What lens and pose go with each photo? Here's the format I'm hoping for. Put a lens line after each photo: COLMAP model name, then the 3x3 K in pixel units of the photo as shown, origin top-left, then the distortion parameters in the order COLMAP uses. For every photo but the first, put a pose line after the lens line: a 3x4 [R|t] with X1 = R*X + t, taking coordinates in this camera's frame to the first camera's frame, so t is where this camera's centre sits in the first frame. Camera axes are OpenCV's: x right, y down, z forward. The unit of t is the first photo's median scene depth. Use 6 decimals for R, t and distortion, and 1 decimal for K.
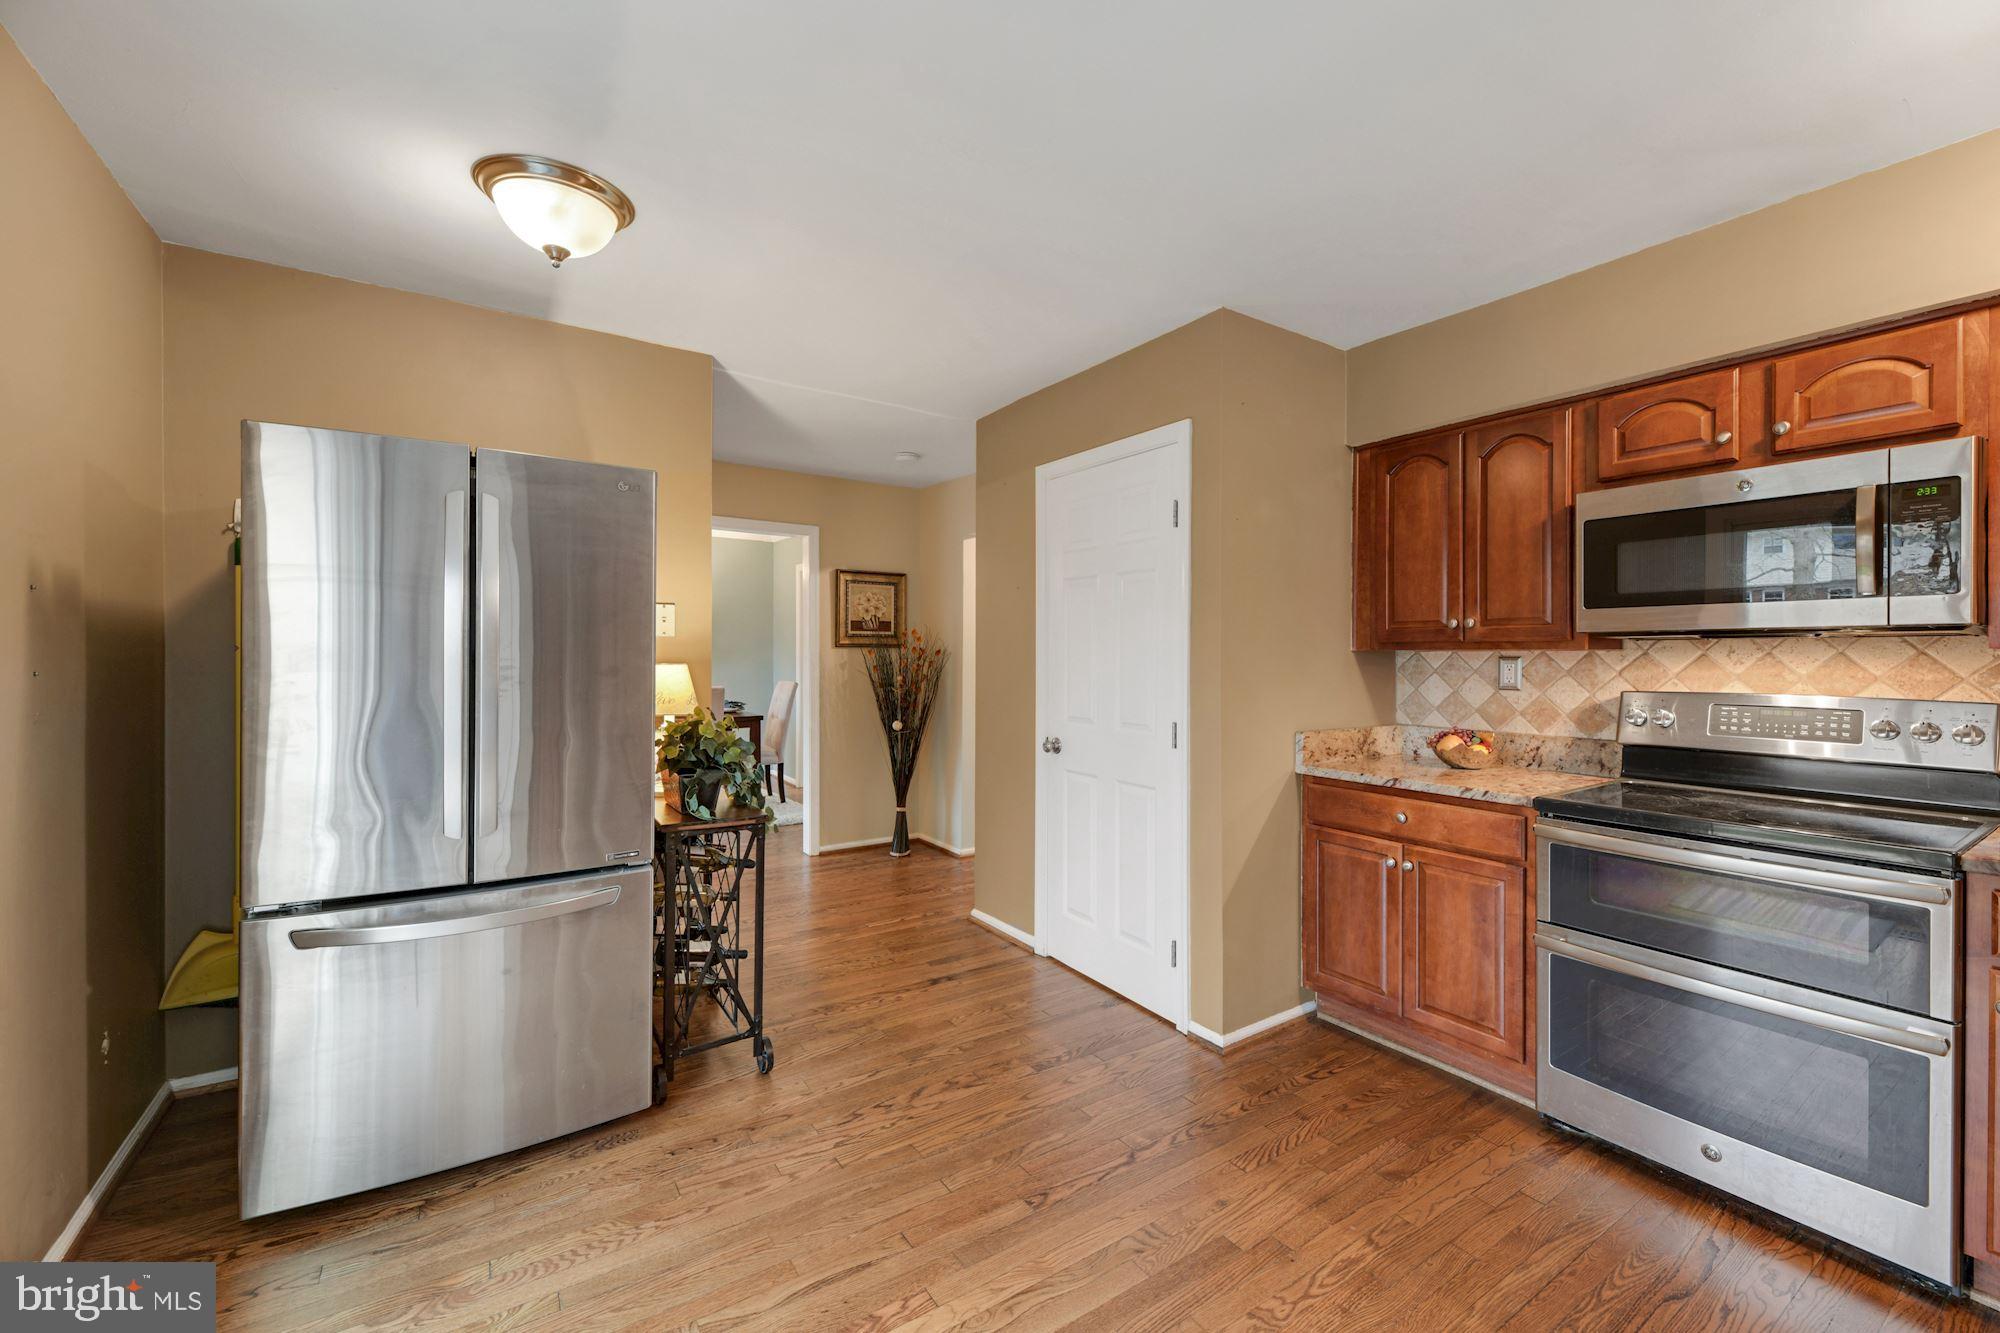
lens RADIAL K [[803.9, 0, 1012.9], [0, 803.9, 630.2], [0, 0, 1]] dist [0.013810, -0.003835]
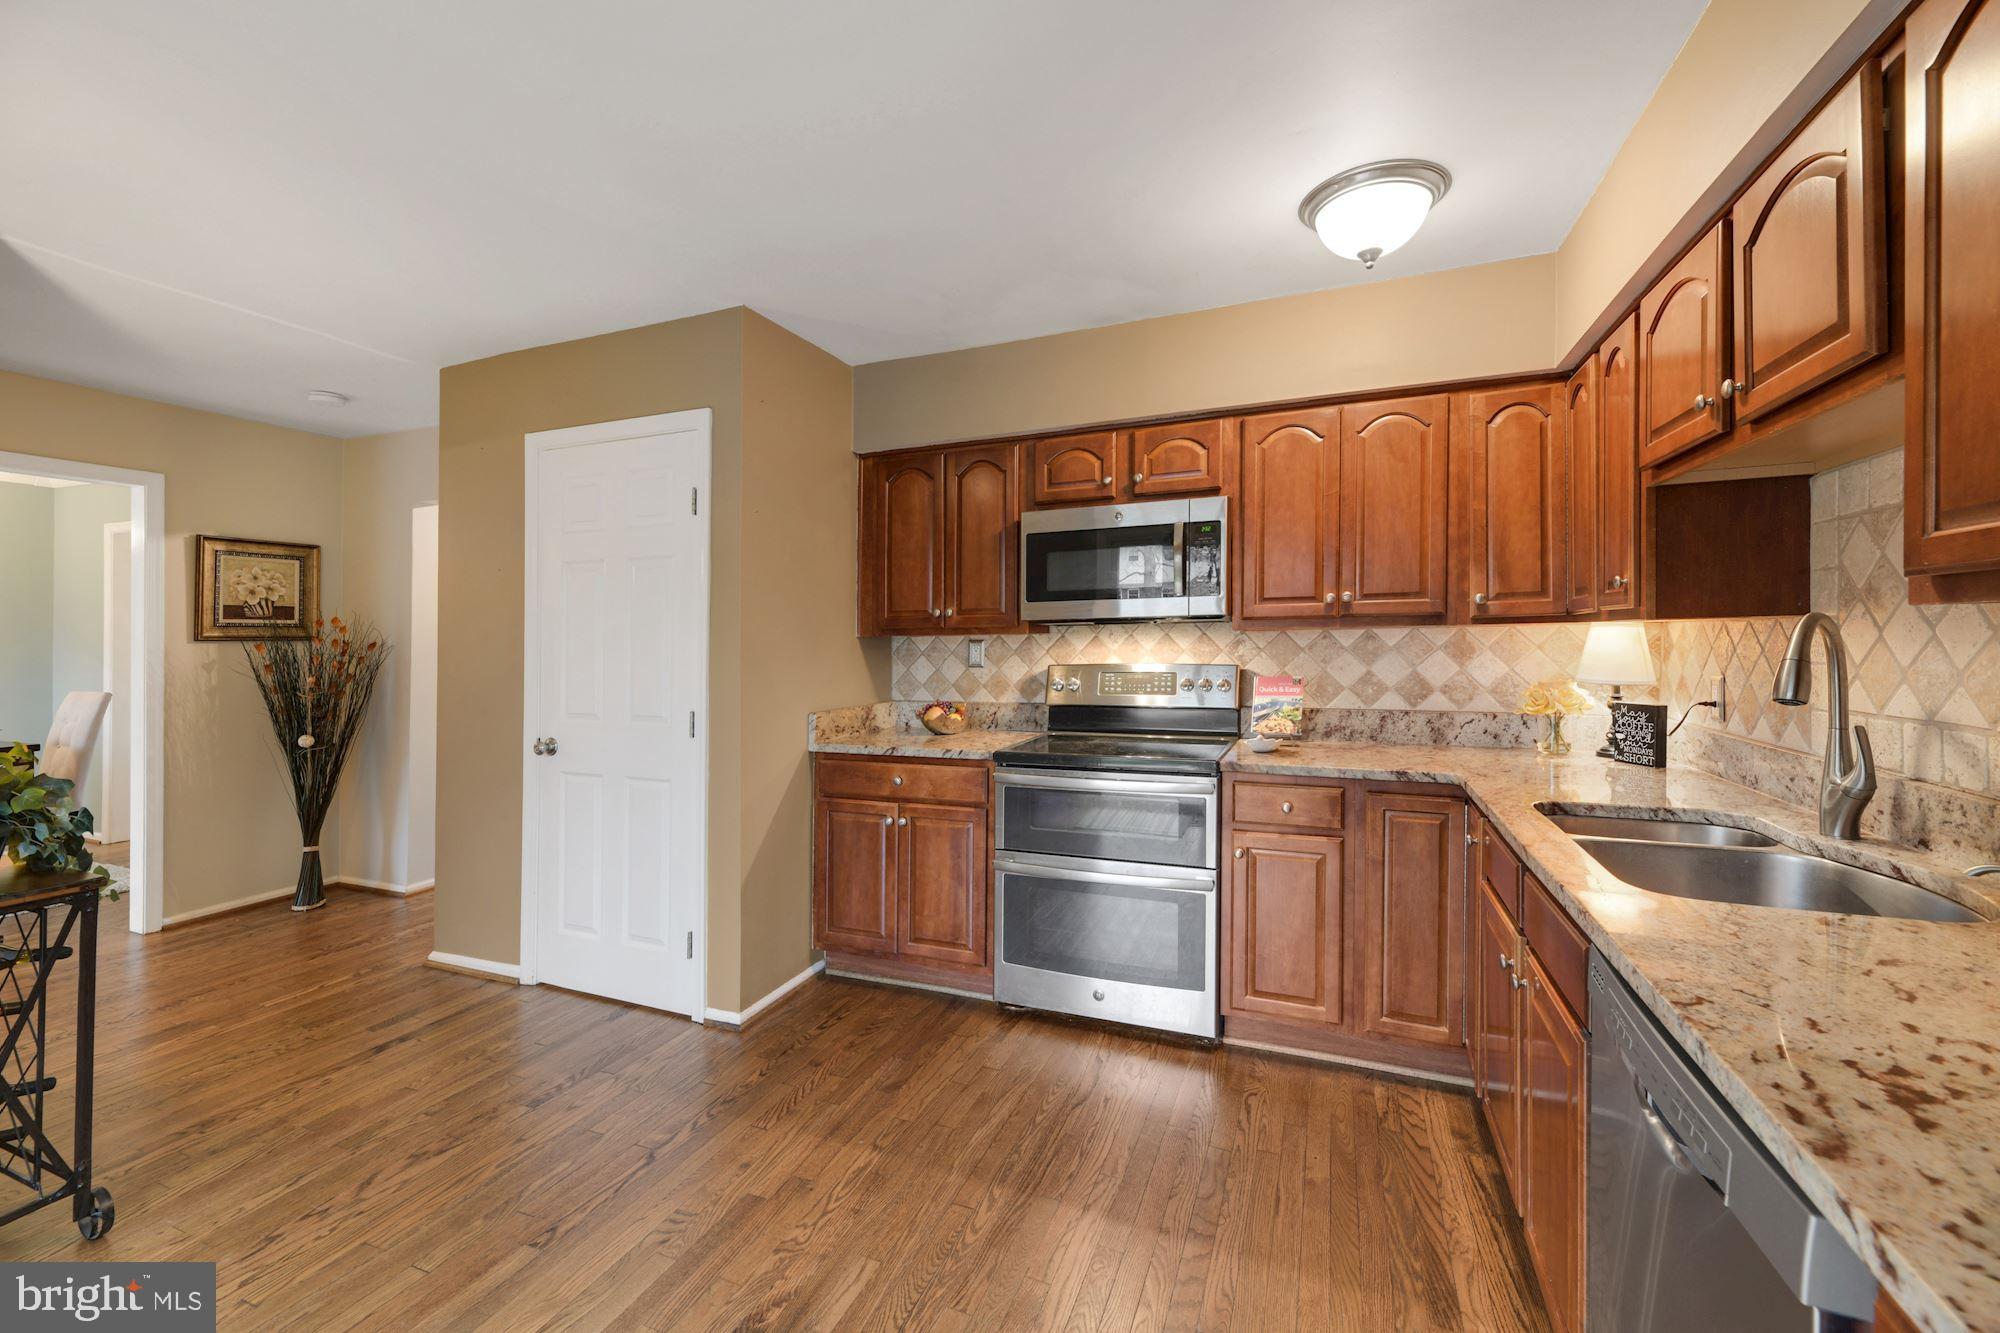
lens RADIAL K [[821.6, 0, 1011.7], [0, 821.6, 631.9], [0, 0, 1]] dist [0.013355, -0.000232]
pose [[0.821886, -0.009473, 0.569573, -0.053660], [-0.000812, 0.999841, 0.017801, -0.002089], [-0.569652, -0.015092, 0.821748, -0.057738]]
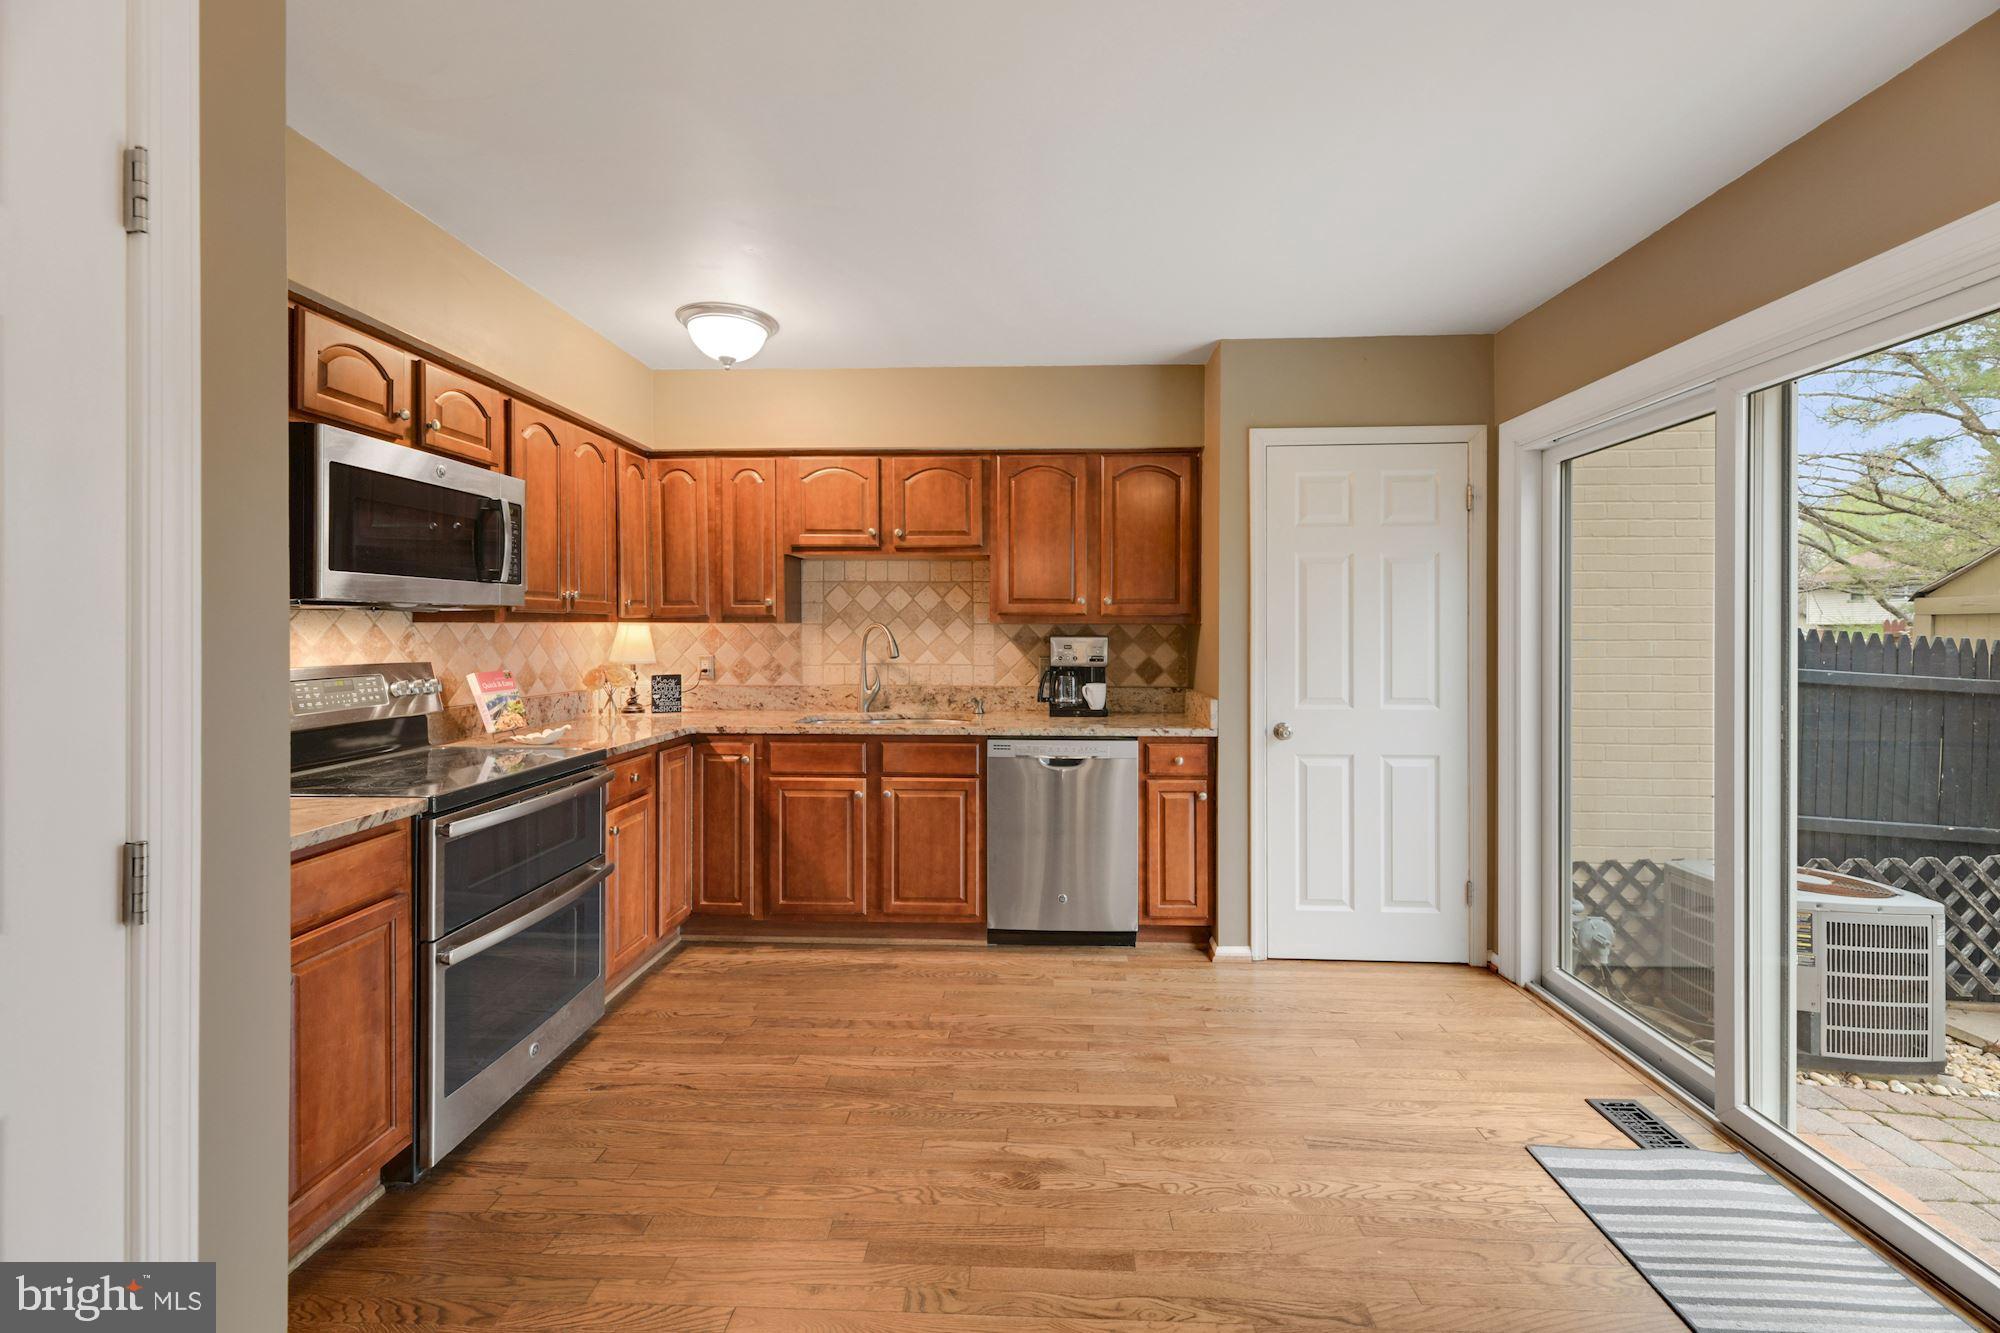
lens RADIAL K [[803.9, 0, 1012.9], [0, 803.9, 630.2], [0, 0, 1]] dist [0.013810, -0.003835]
pose [[-0.816346, -0.005654, 0.577535, -0.287569], [-0.020944, 0.999584, -0.019819, 0.031579], [-0.577183, -0.028275, -0.816125, 1.139935]]
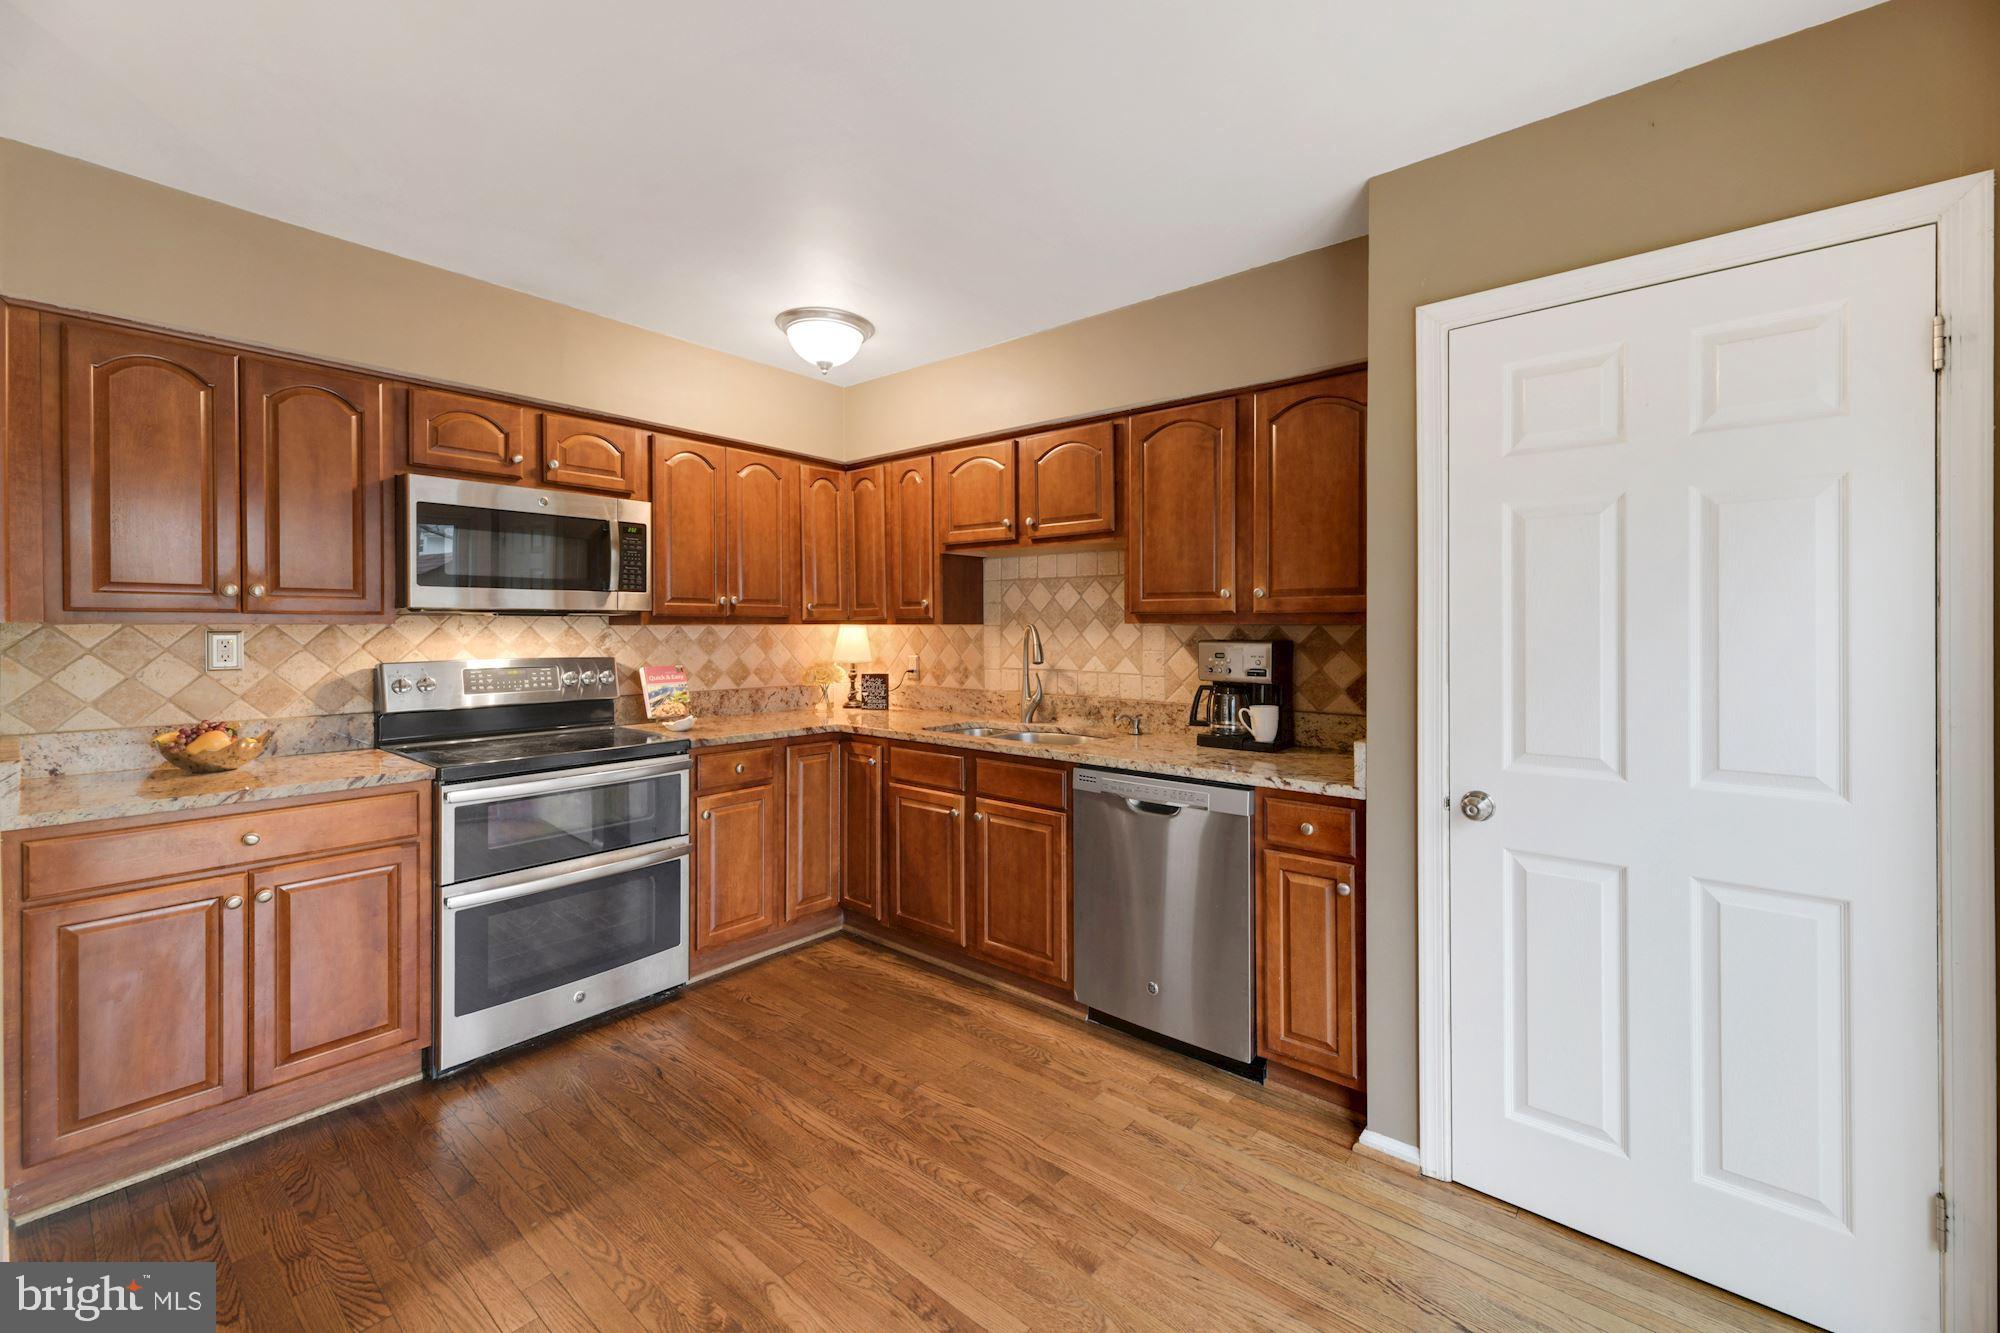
lens RADIAL K [[803.9, 0, 1012.9], [0, 803.9, 630.2], [0, 0, 1]] dist [0.013810, -0.003835]
pose [[-0.304171, -0.005443, 0.952602, -0.477998], [-0.031175, 0.999505, -0.004244, 0.011147], [-0.952107, -0.030988, -0.304190, 0.528045]]
